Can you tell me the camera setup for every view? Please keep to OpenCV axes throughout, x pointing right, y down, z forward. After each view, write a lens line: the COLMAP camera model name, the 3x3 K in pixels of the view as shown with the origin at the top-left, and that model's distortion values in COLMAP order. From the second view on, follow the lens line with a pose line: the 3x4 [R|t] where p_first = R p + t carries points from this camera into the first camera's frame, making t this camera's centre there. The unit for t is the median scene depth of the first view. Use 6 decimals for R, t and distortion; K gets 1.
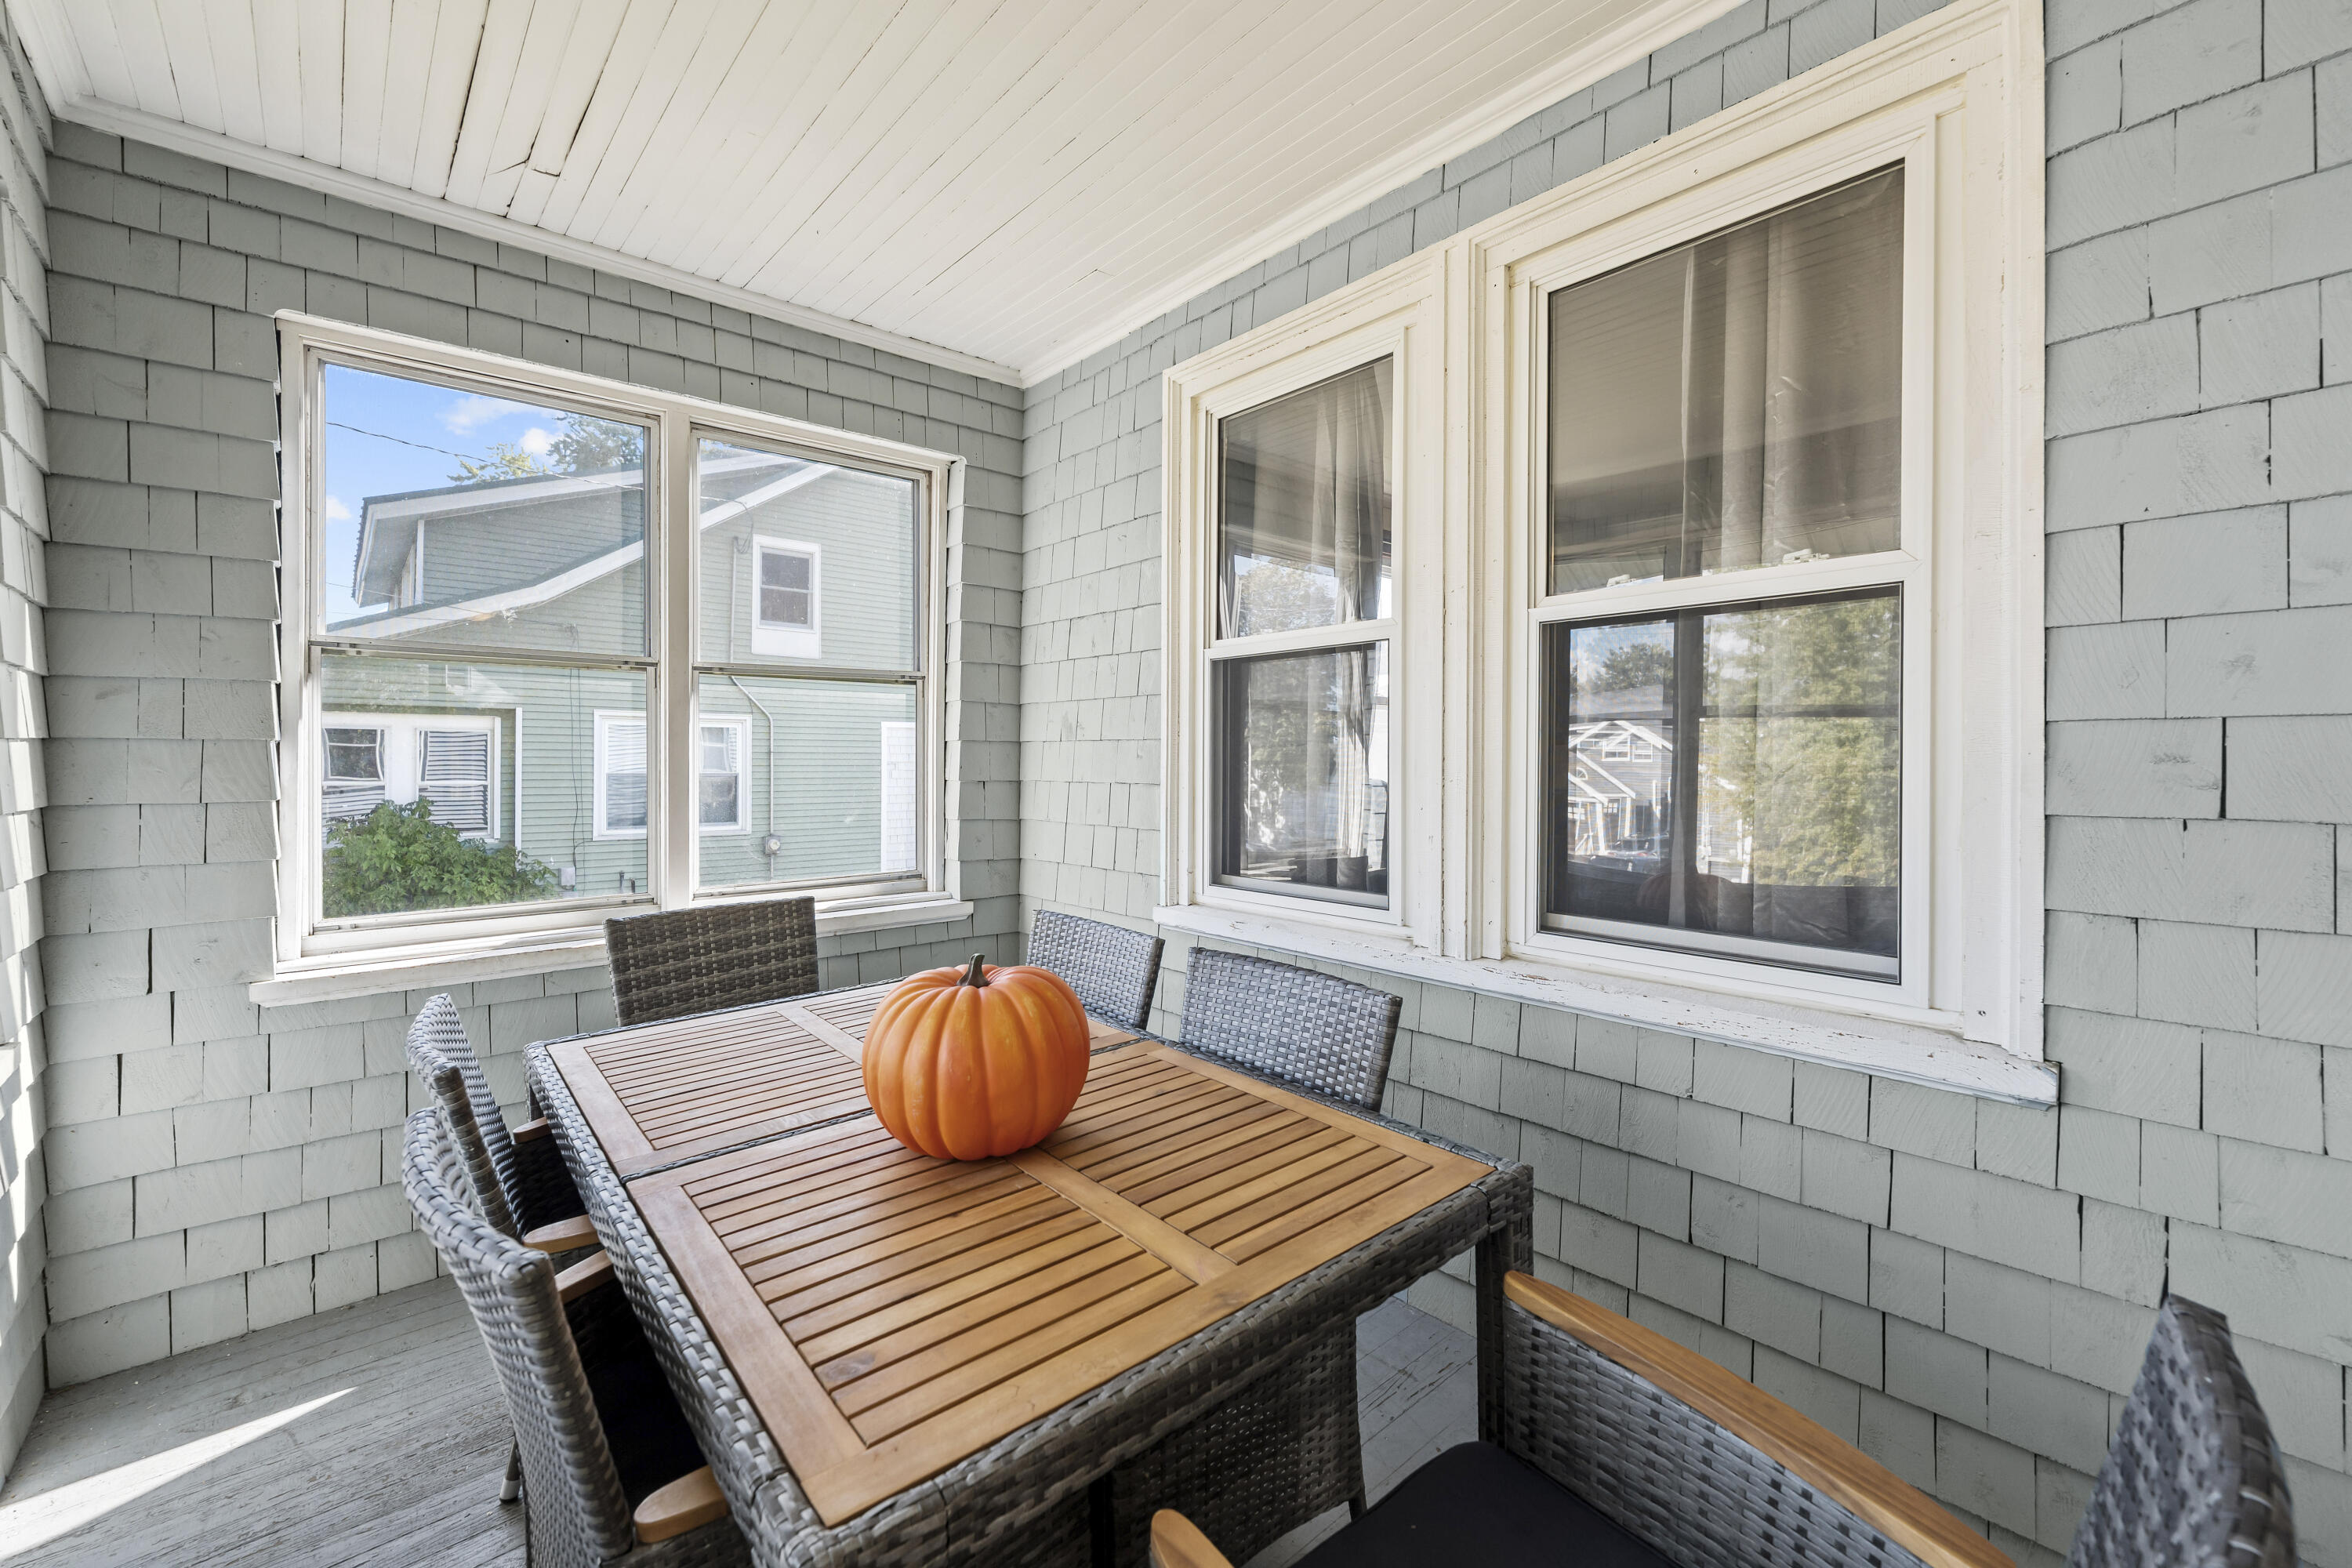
lens RADIAL K [[947.7, 0, 1171.1], [0, 947.7, 772.5], [0, 0, 1]] dist [-0.000065, -0.000119]
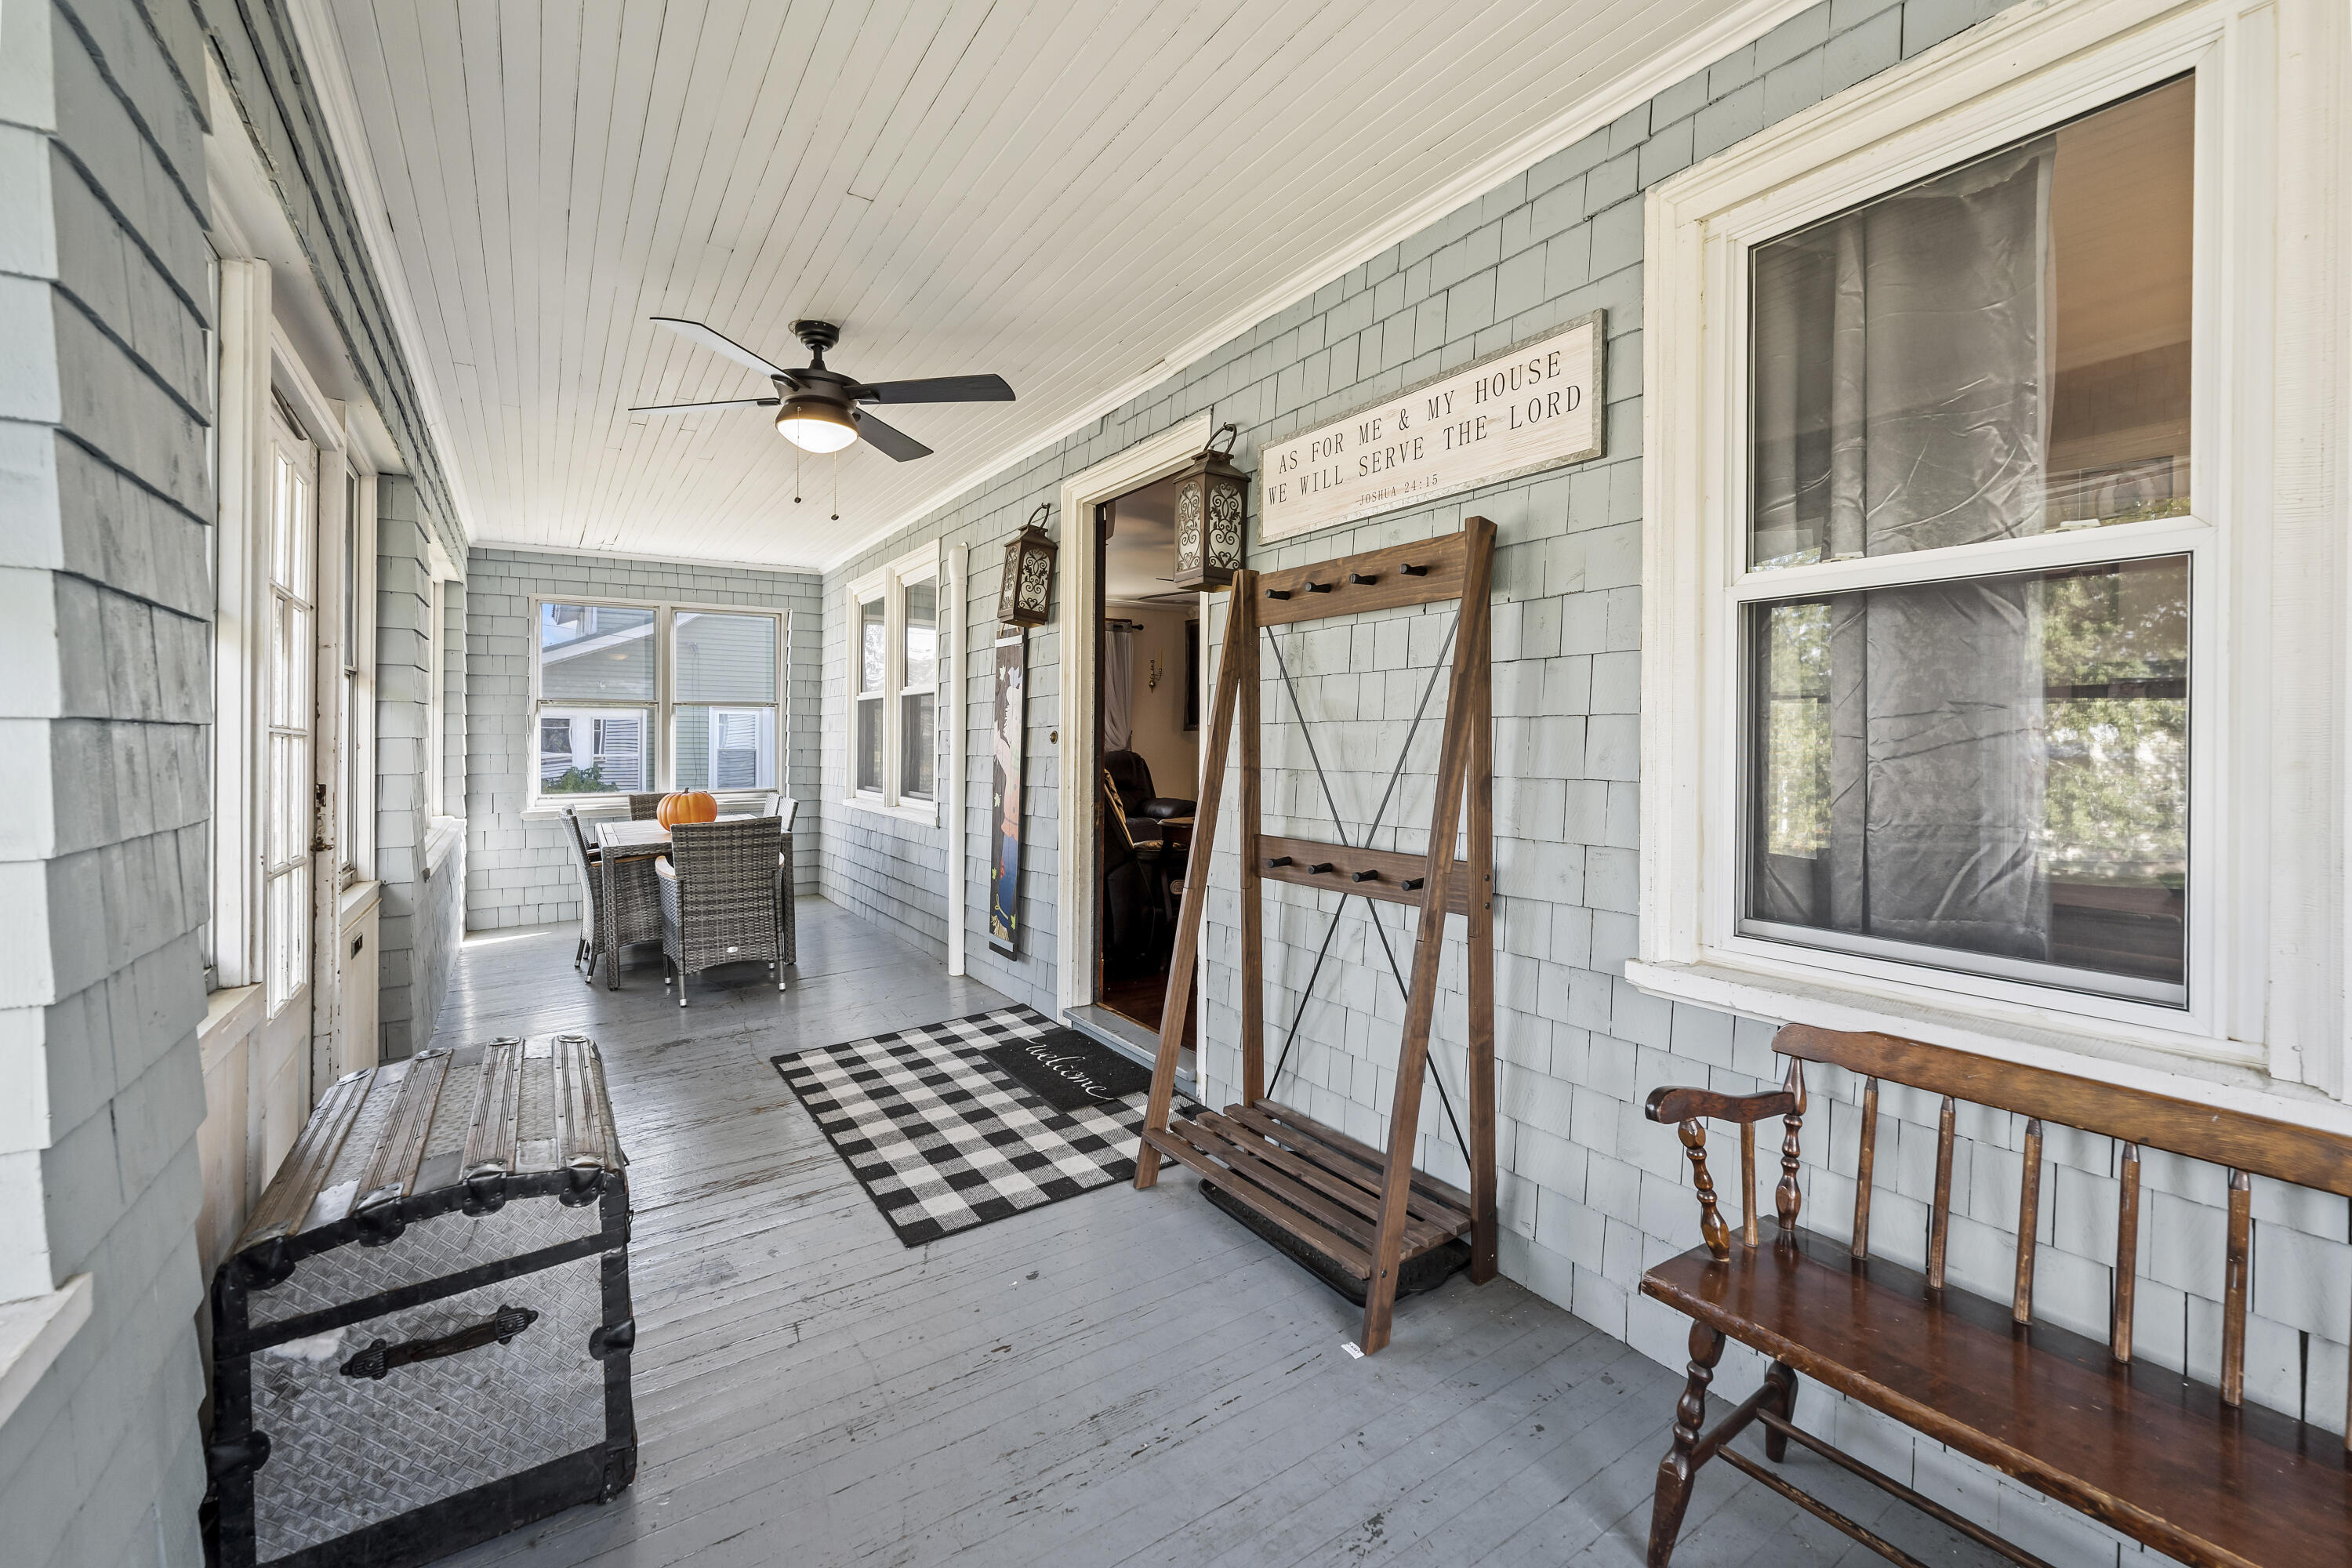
lens RADIAL K [[921.6, 0, 1187.1], [0, 921.6, 766.7], [0, 0, 1]] dist [-0.021145, 0.000011]
pose [[0.993901, 0.005419, -0.110139, 0.965066], [-0.004386, 0.999944, 0.009618, 0.025087], [0.110185, -0.009076, 0.993870, -1.089598]]
